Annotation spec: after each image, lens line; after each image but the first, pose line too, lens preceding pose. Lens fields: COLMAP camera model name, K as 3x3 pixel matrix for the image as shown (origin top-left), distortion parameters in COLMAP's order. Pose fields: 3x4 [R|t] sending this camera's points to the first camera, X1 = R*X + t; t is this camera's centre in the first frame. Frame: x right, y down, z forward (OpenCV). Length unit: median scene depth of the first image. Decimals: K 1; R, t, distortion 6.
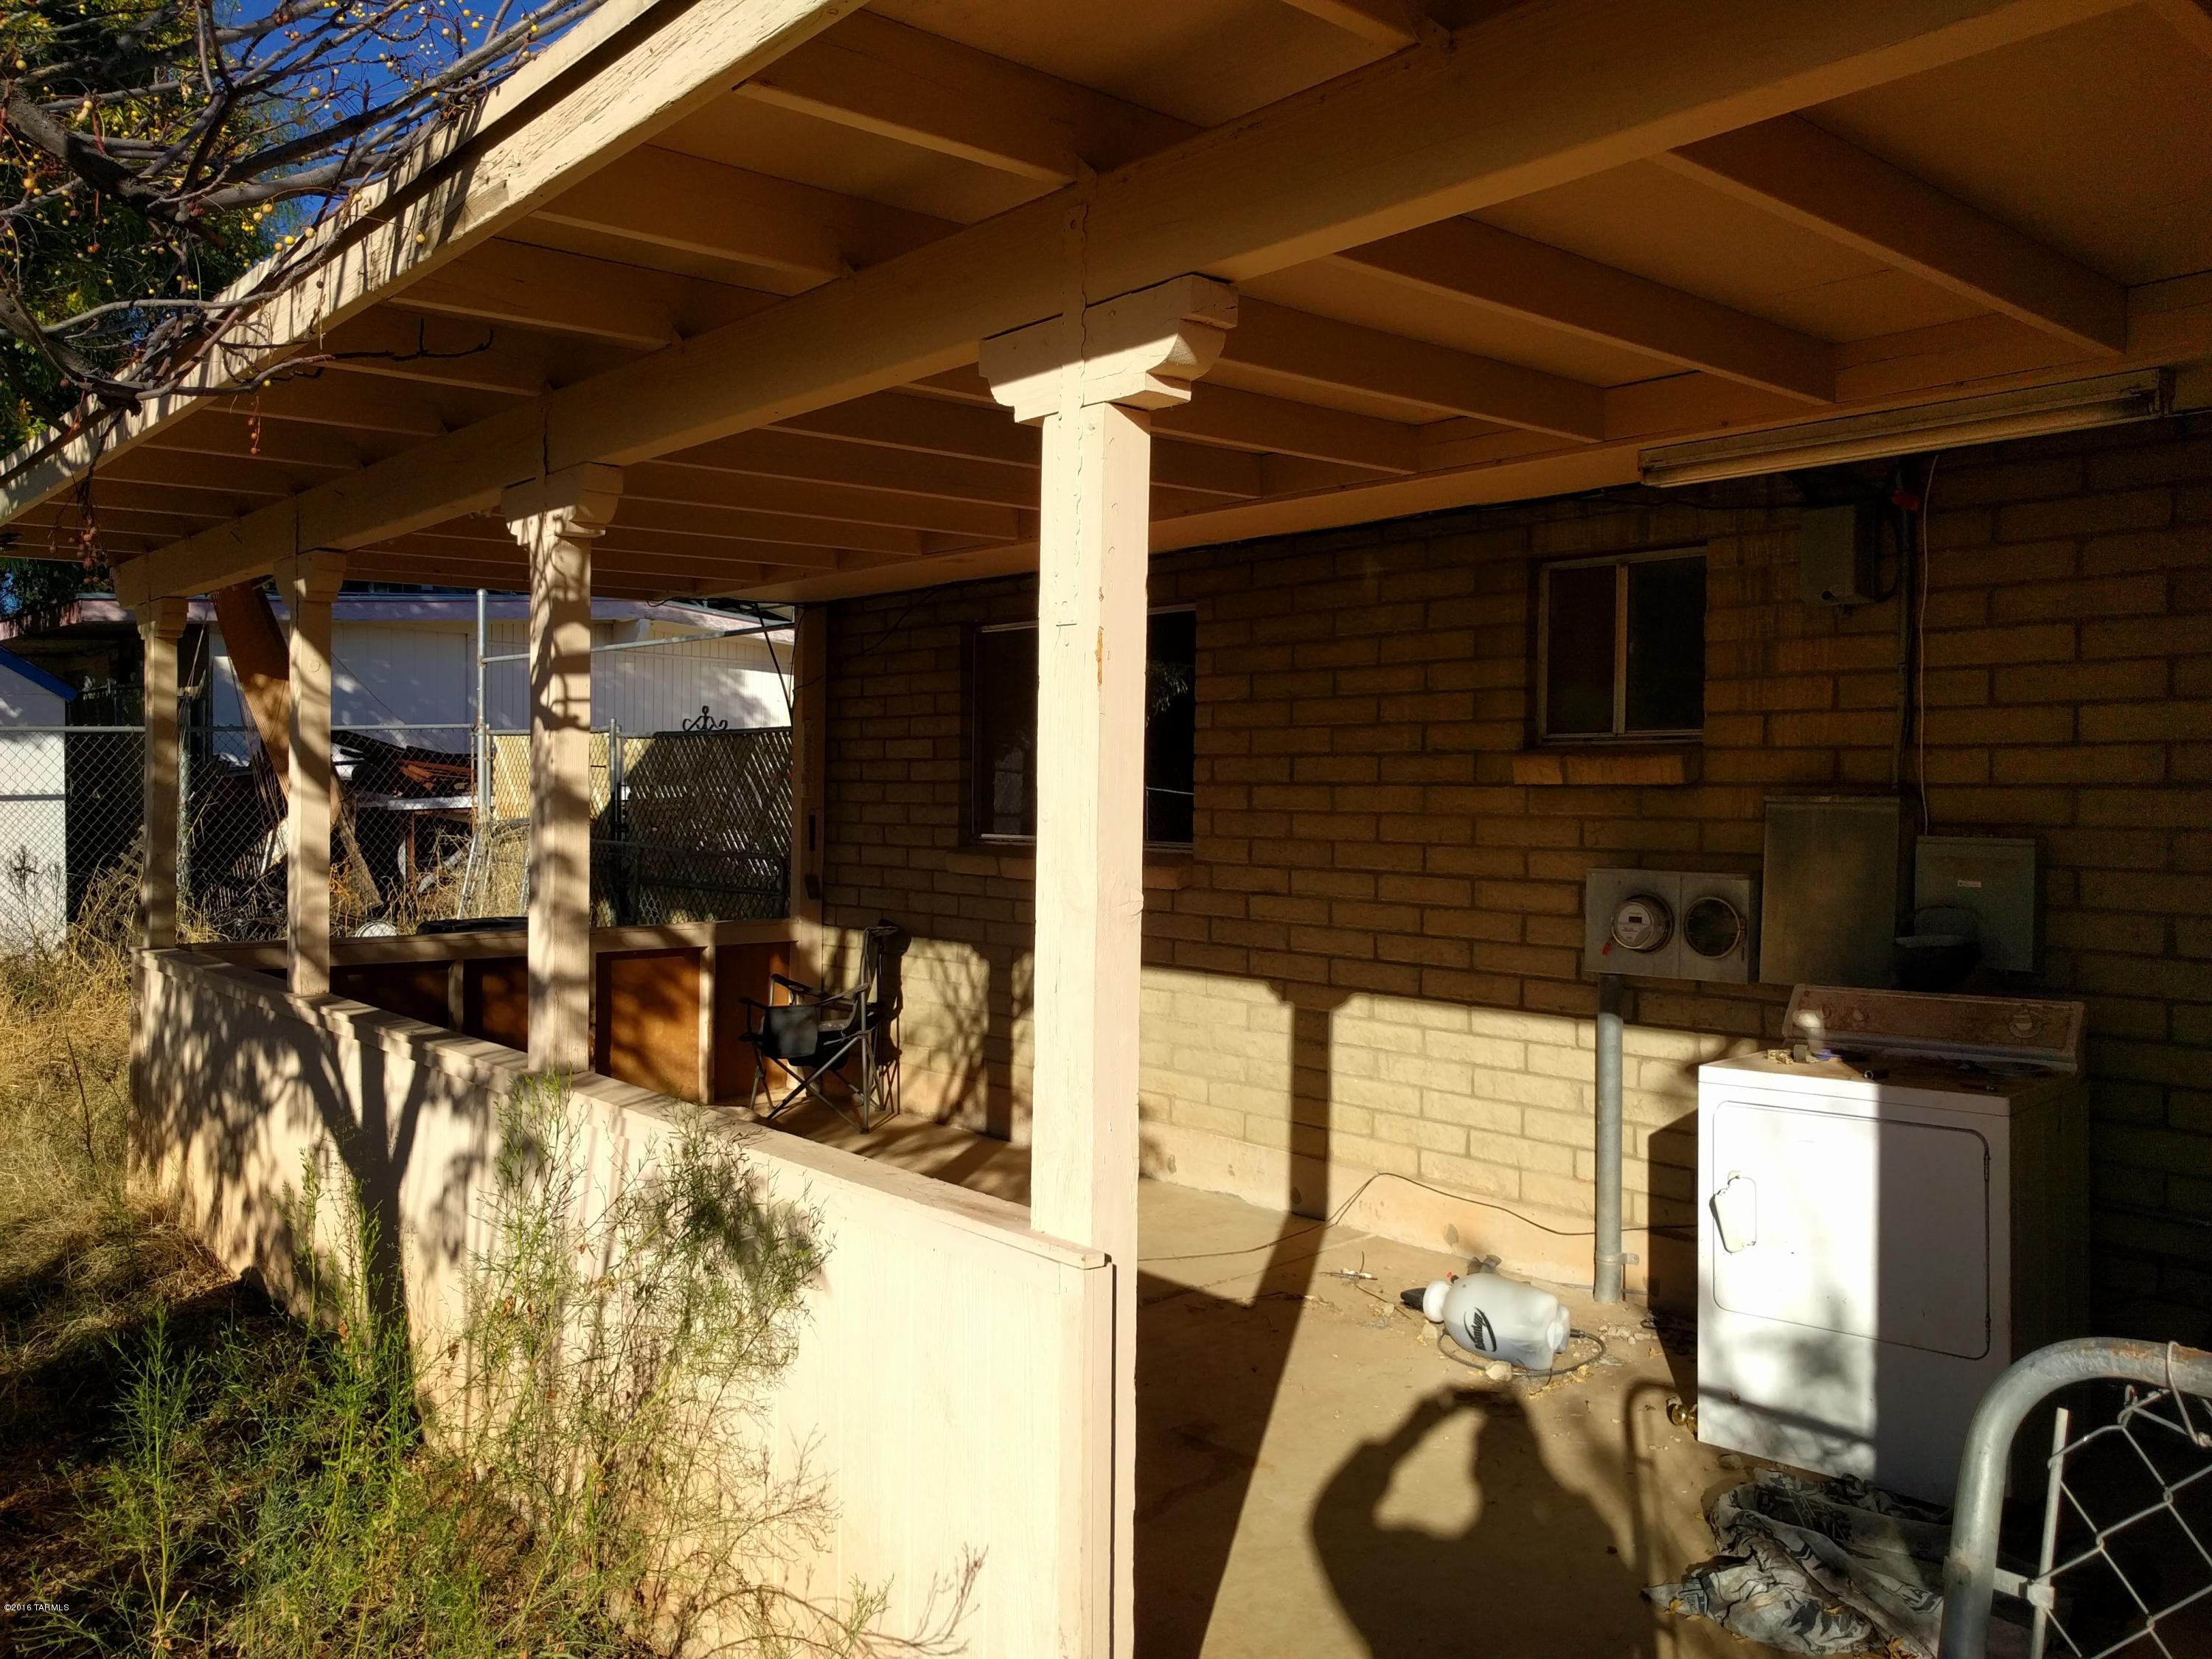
lens RADIAL K [[1624.7, 0, 1125.3], [0, 1624.7, 824.2], [0, 0, 1]] dist [0.002663, 0.029053]
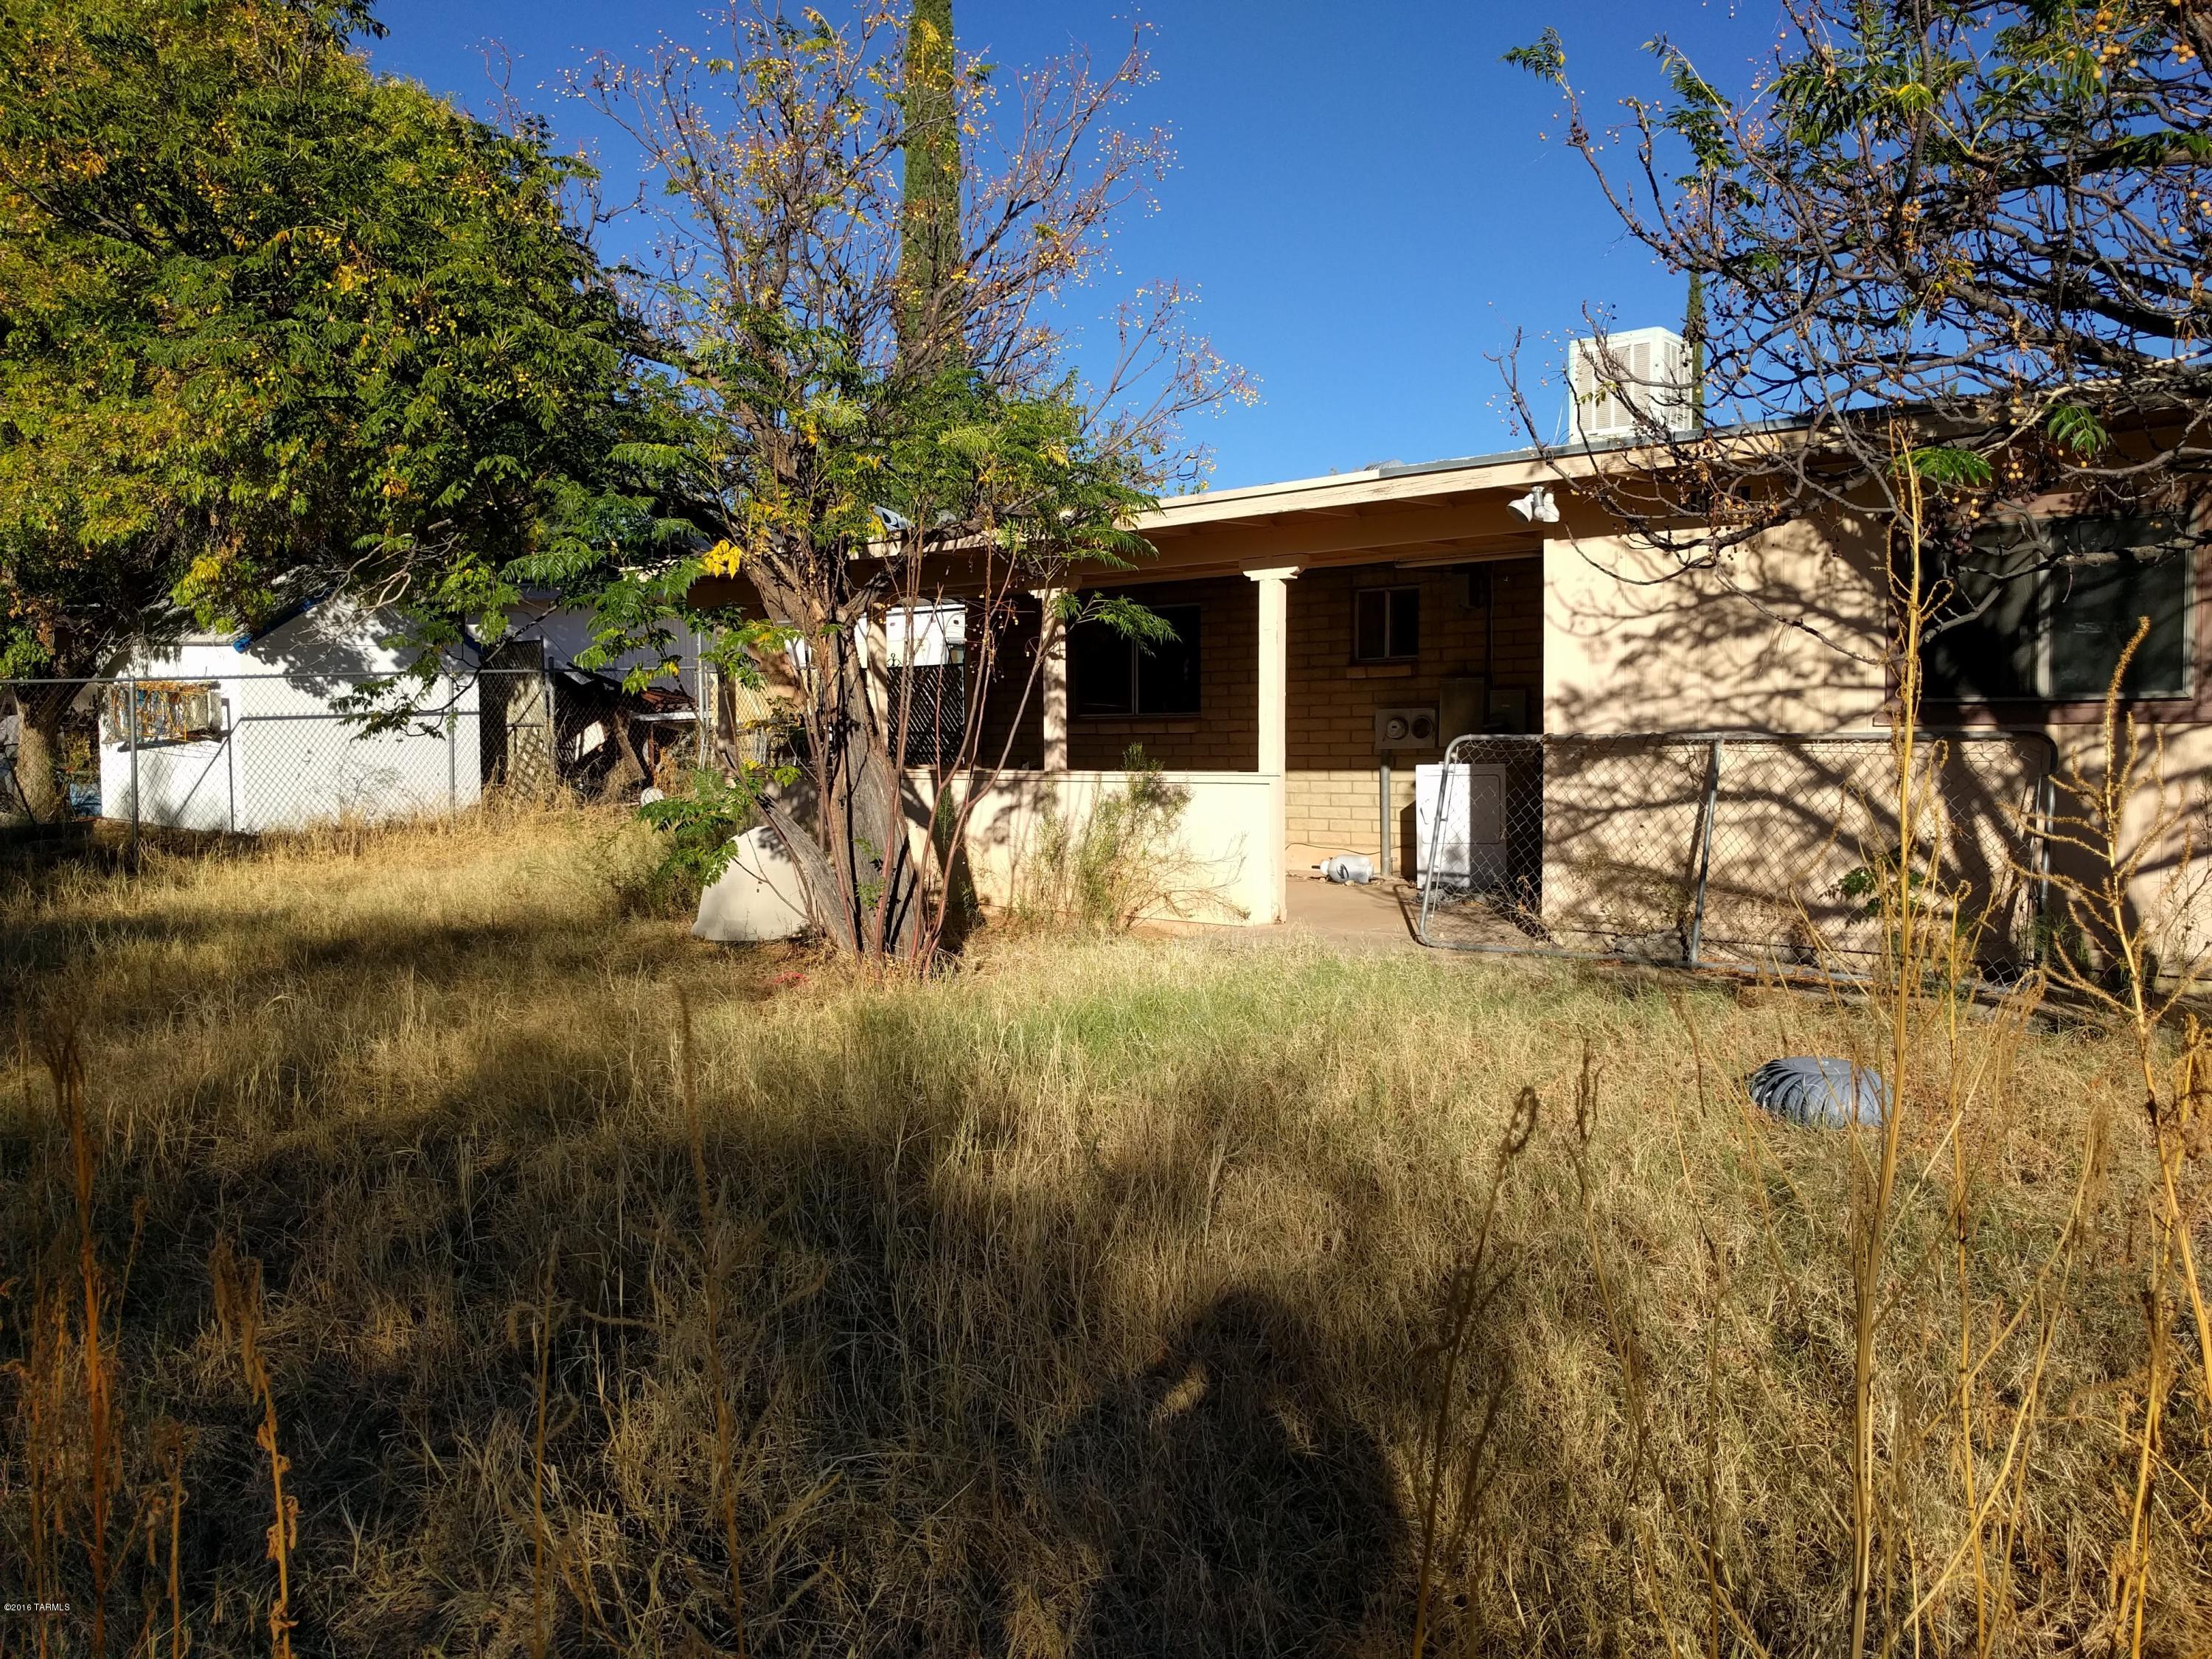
lens RADIAL K [[1624.7, 0, 1093.9], [0, 1624.7, 835.4], [0, 0, 1]] dist [0.002663, 0.029053]
pose [[0.991297, -0.027610, 0.128718, -0.542200], [0.022300, 0.998847, 0.042508, 0.116070], [-0.129743, -0.039268, 0.990770, -1.642862]]
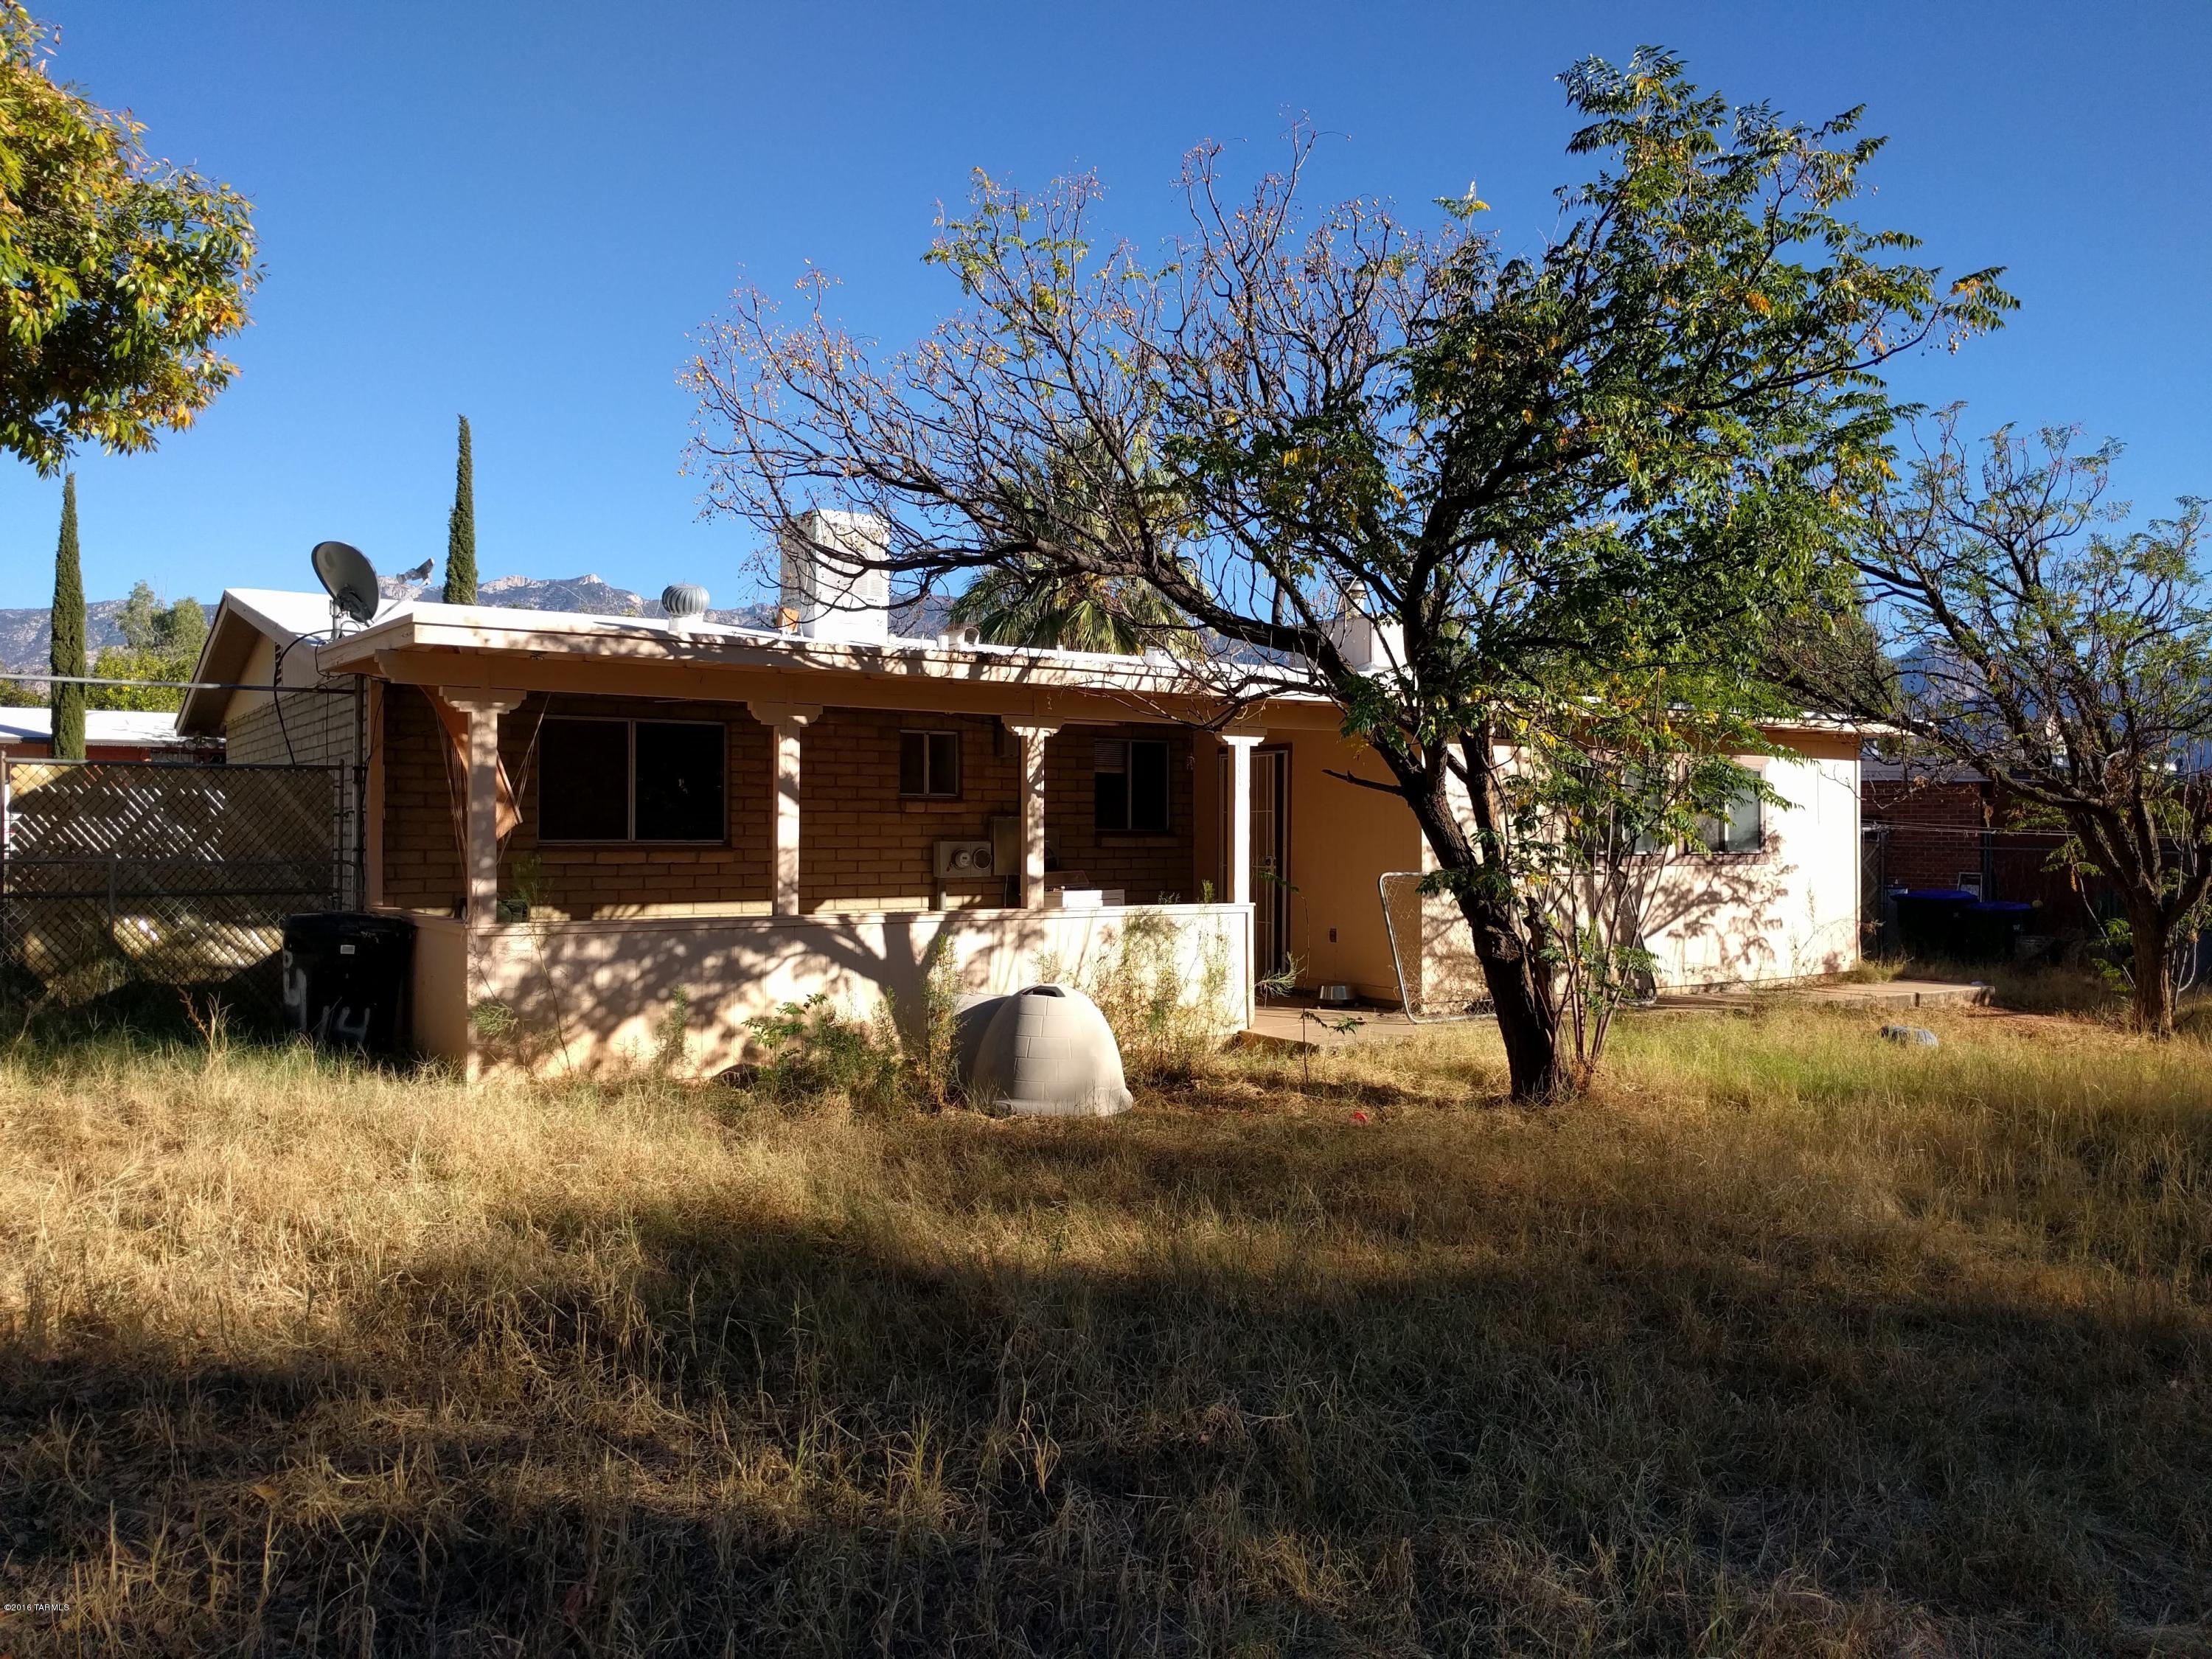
lens RADIAL K [[1624.7, 0, 1090.8], [0, 1624.7, 829.2], [0, 0, 1]] dist [0.002663, 0.029053]
pose [[0.174356, -0.015644, 0.984558, -2.689317], [0.011915, 0.999834, 0.013777, -0.030765], [-0.984611, 0.009329, 0.174514, 0.287388]]
